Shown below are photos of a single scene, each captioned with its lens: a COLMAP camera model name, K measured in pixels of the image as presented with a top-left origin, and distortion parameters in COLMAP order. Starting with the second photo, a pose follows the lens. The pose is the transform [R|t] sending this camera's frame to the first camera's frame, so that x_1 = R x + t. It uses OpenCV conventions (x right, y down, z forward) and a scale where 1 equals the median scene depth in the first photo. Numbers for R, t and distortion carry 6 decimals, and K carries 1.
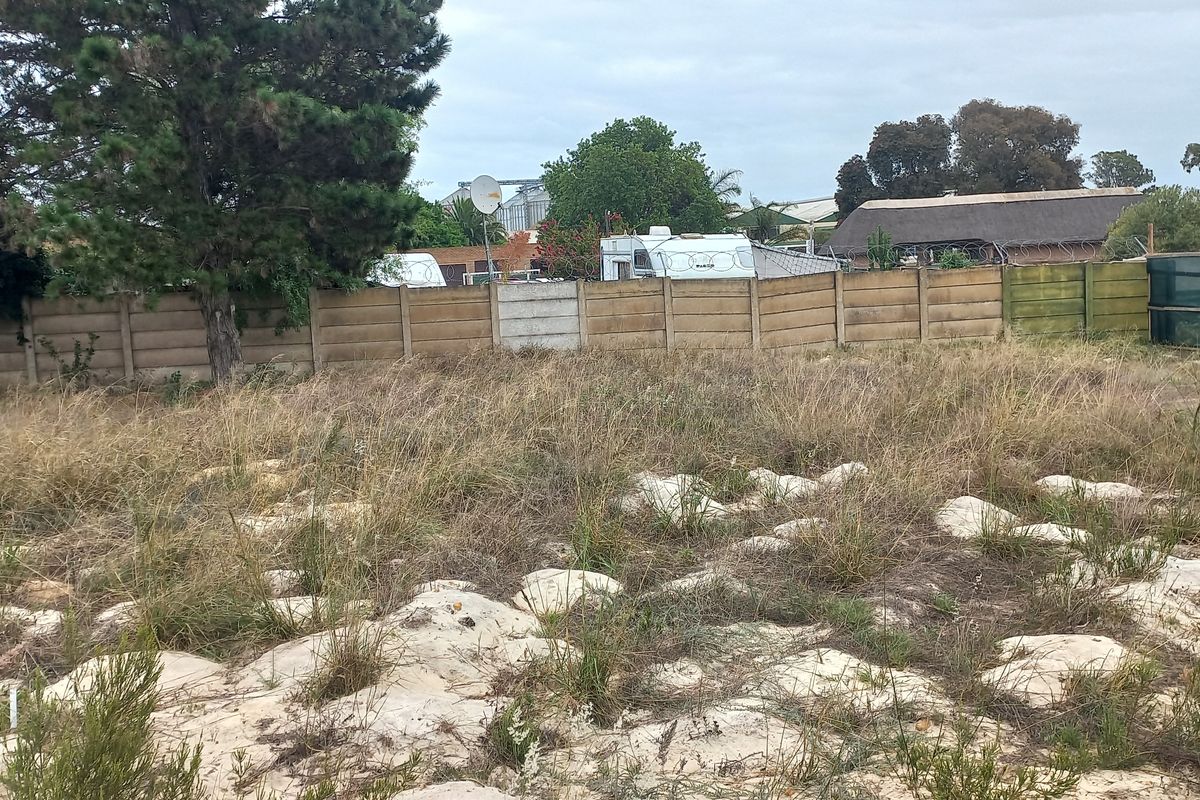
lens RADIAL K [[902.0, 0, 600.0], [0, 902.0, 400.0], [0, 0, 1]] dist [0.001048, -0.037016]
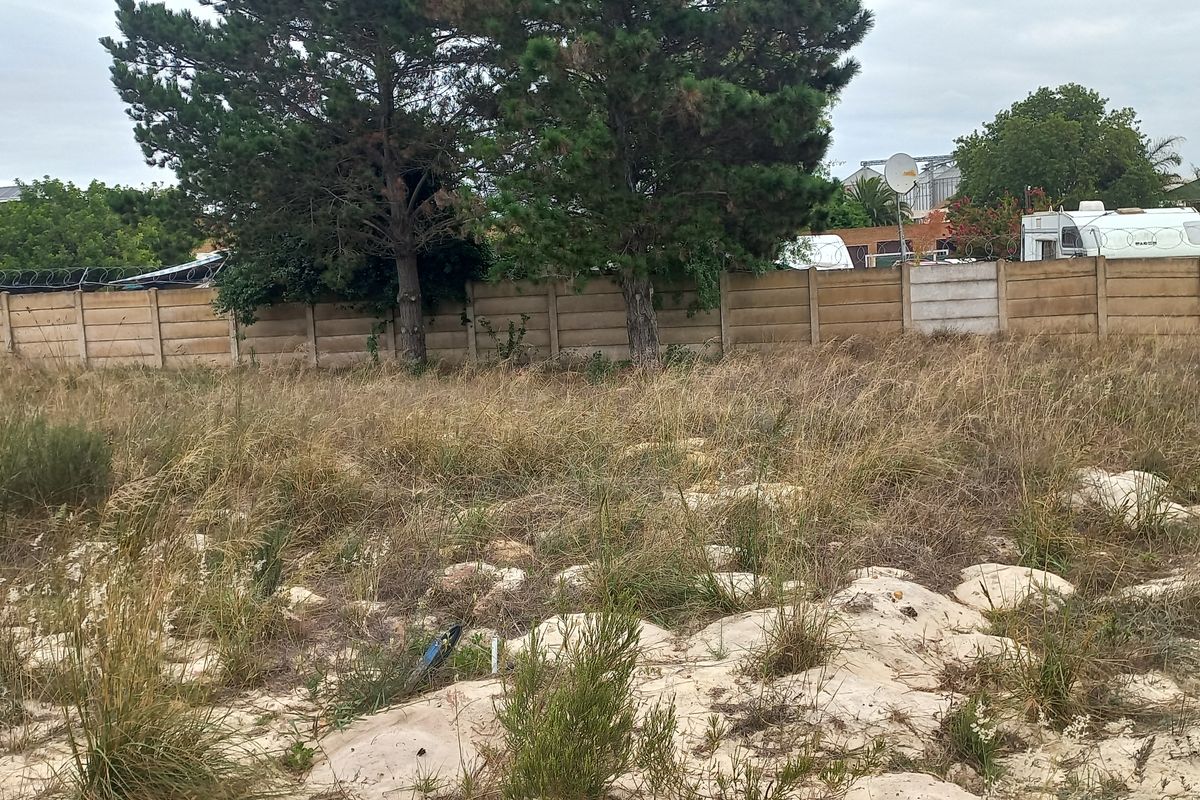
lens RADIAL K [[902.0, 0, 600.0], [0, 902.0, 400.0], [0, 0, 1]] dist [0.001048, -0.037016]
pose [[0.963522, 0.028355, -0.266124, -0.188946], [-0.024265, 0.999532, 0.018643, 0.006222], [0.266528, -0.011506, 0.963758, -0.023213]]
